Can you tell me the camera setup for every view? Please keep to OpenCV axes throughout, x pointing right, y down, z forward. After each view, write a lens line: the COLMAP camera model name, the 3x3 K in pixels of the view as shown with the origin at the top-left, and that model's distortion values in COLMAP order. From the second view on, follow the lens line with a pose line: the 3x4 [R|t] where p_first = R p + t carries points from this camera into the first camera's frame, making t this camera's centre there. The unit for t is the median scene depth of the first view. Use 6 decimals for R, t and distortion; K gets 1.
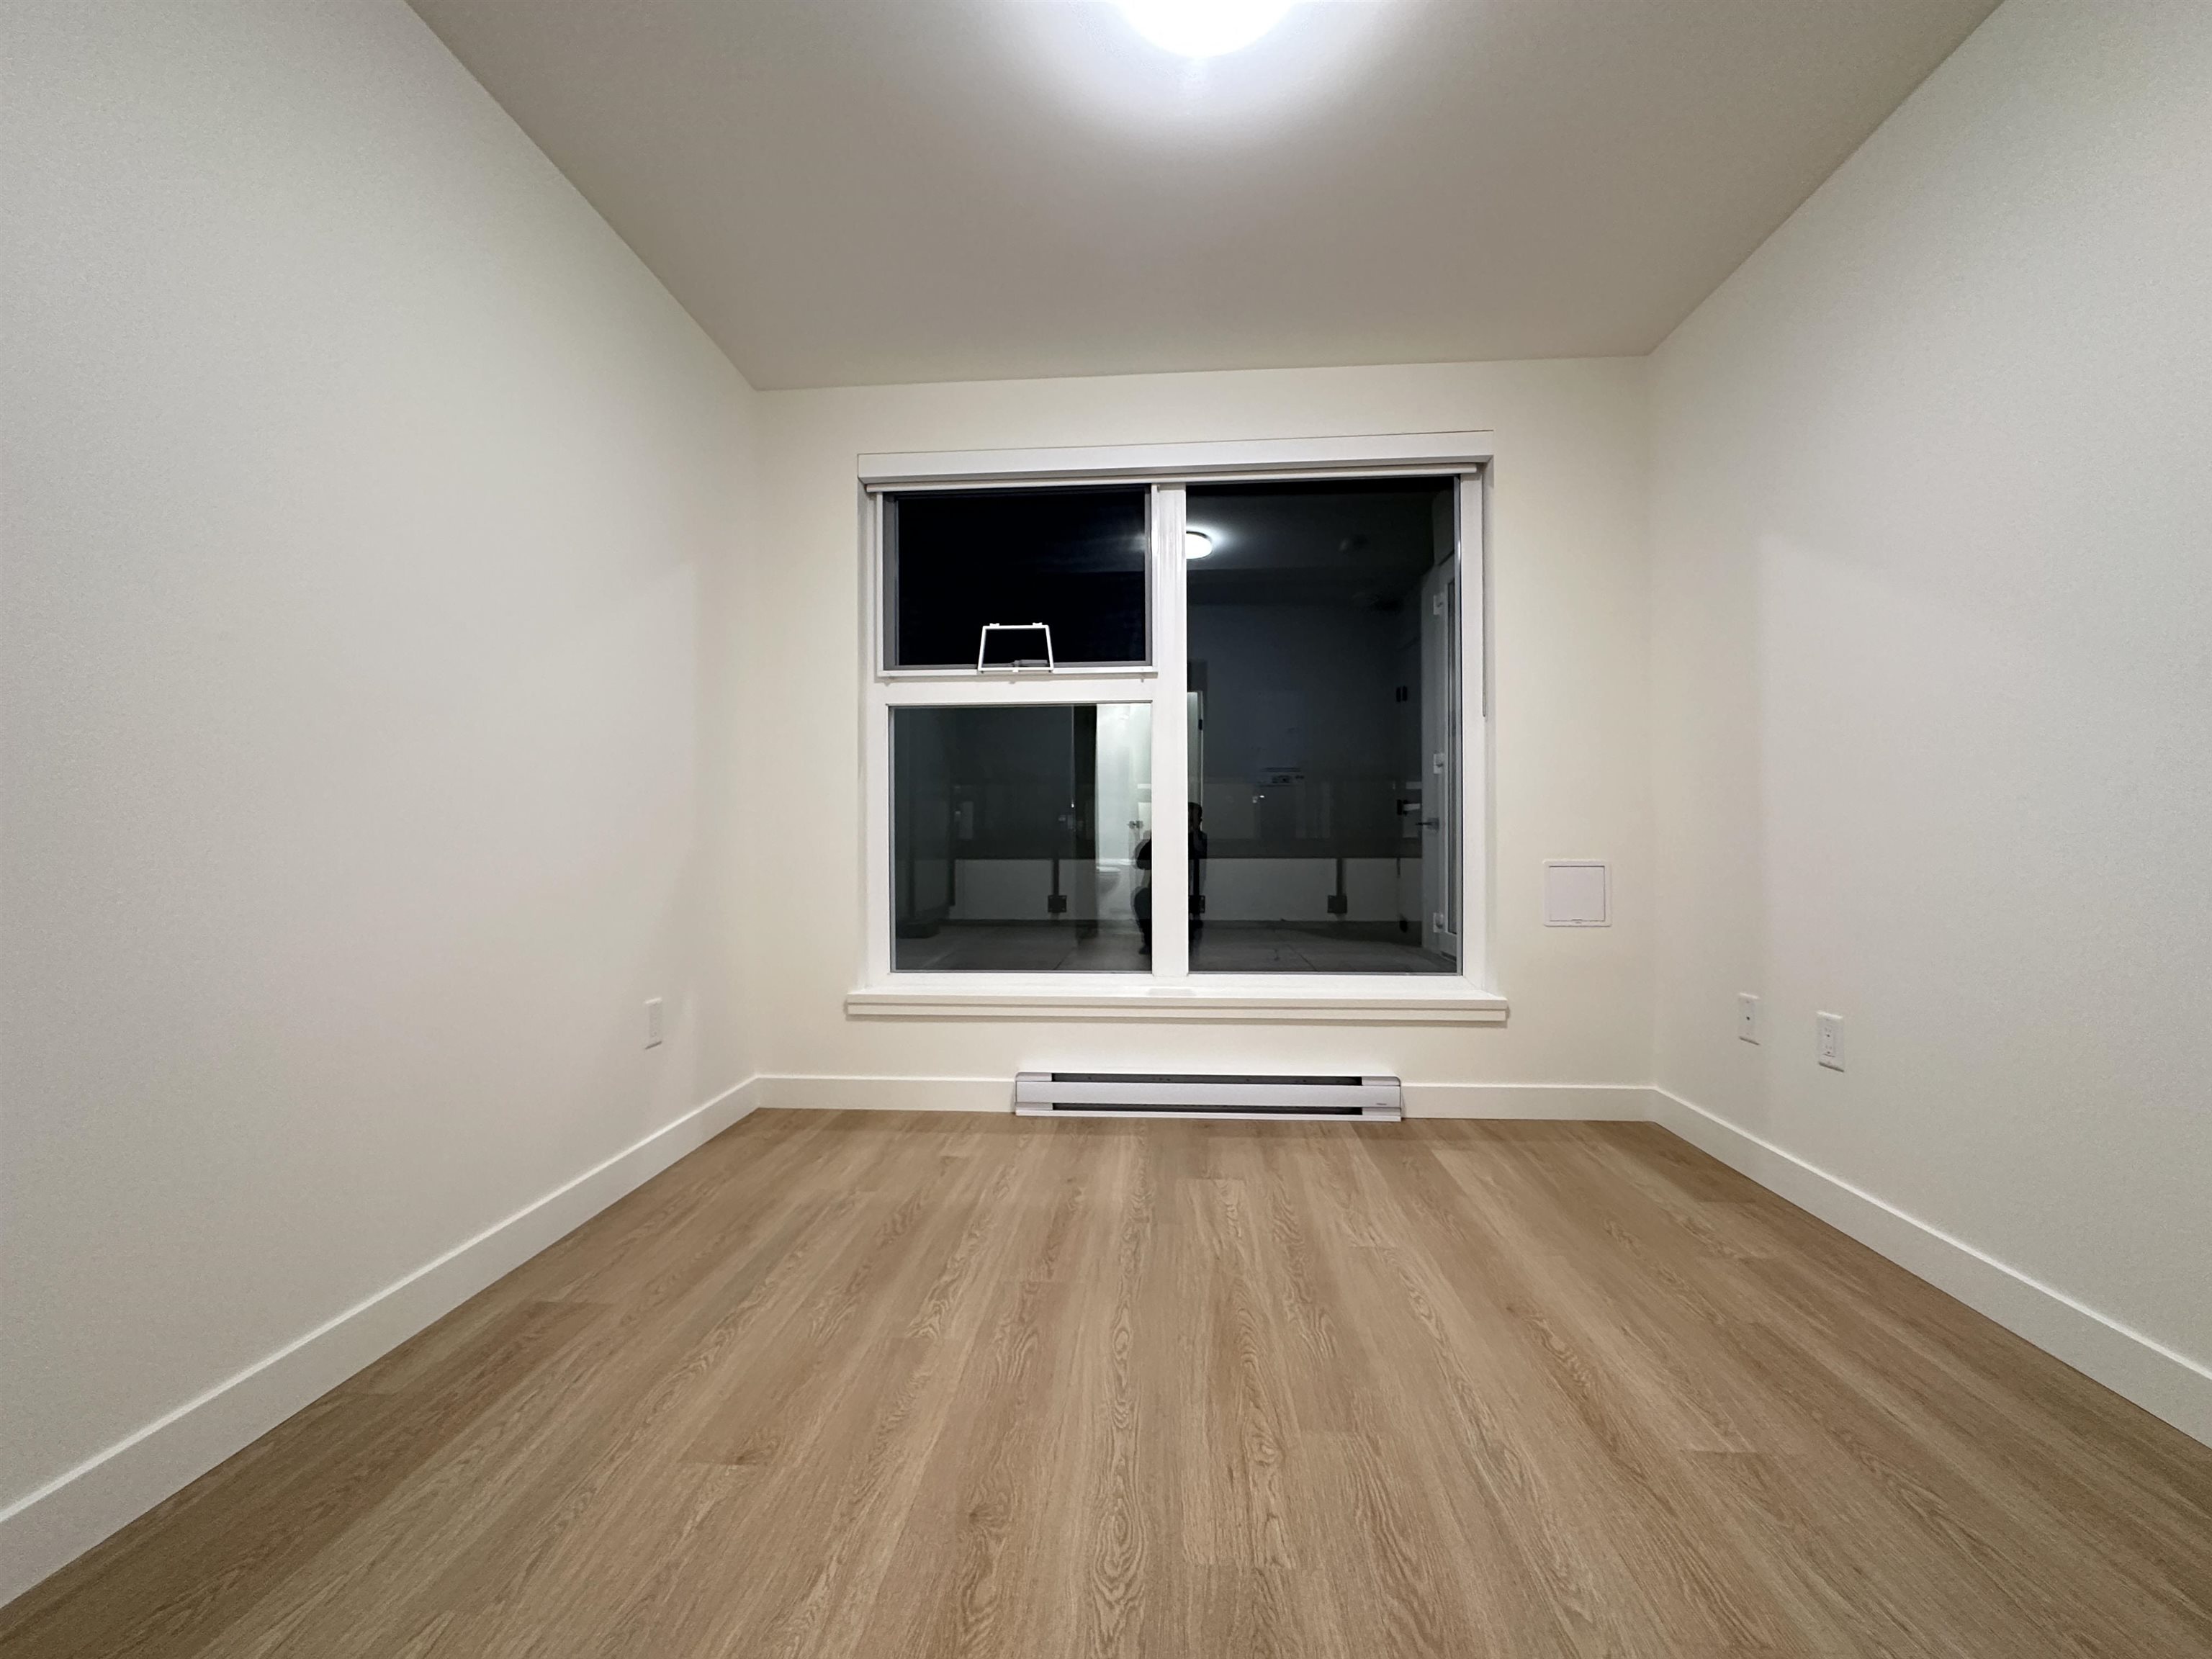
lens RADIAL K [[888.1, 0, 1101.4], [0, 888.1, 829.5], [0, 0, 1]] dist [-0.000135, 0.000186]
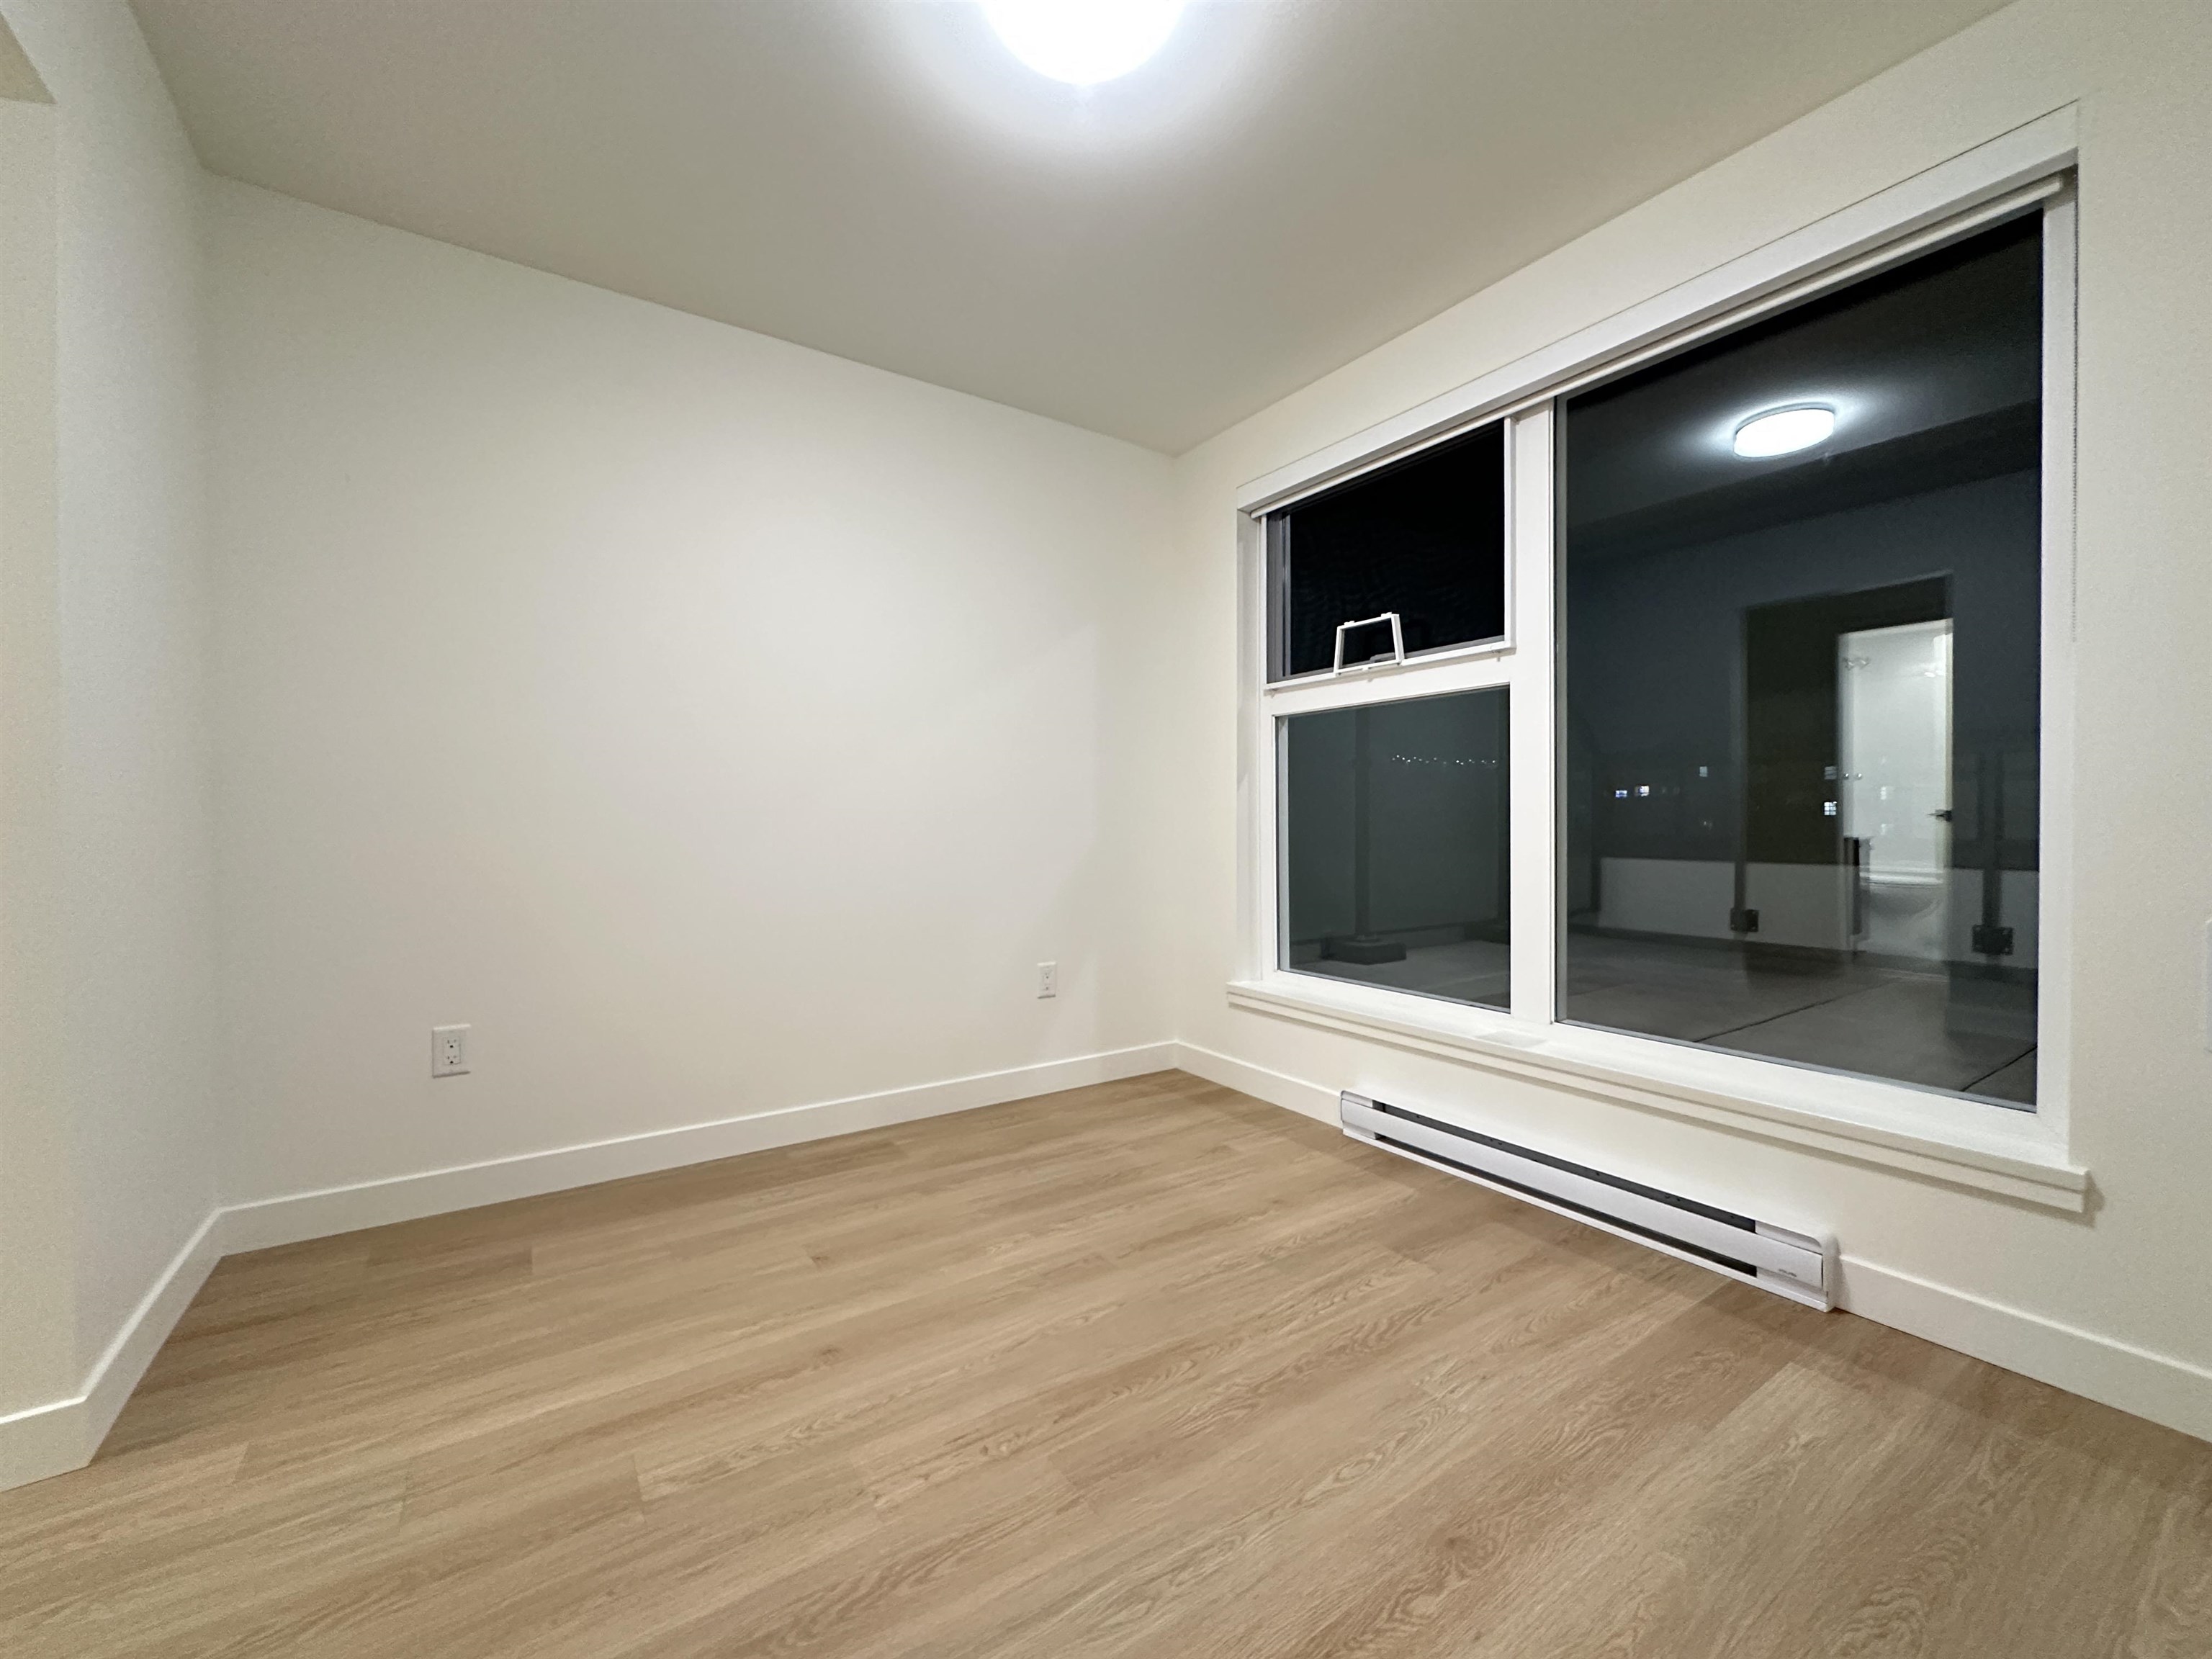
lens RADIAL K [[888.1, 0, 1101.4], [0, 888.1, 829.5], [0, 0, 1]] dist [-0.000135, 0.000186]
pose [[0.612858, 0.009942, -0.790130, 0.535109], [0.006046, 0.999833, 0.017271, -0.028625], [0.790170, -0.015362, 0.612696, 0.221185]]
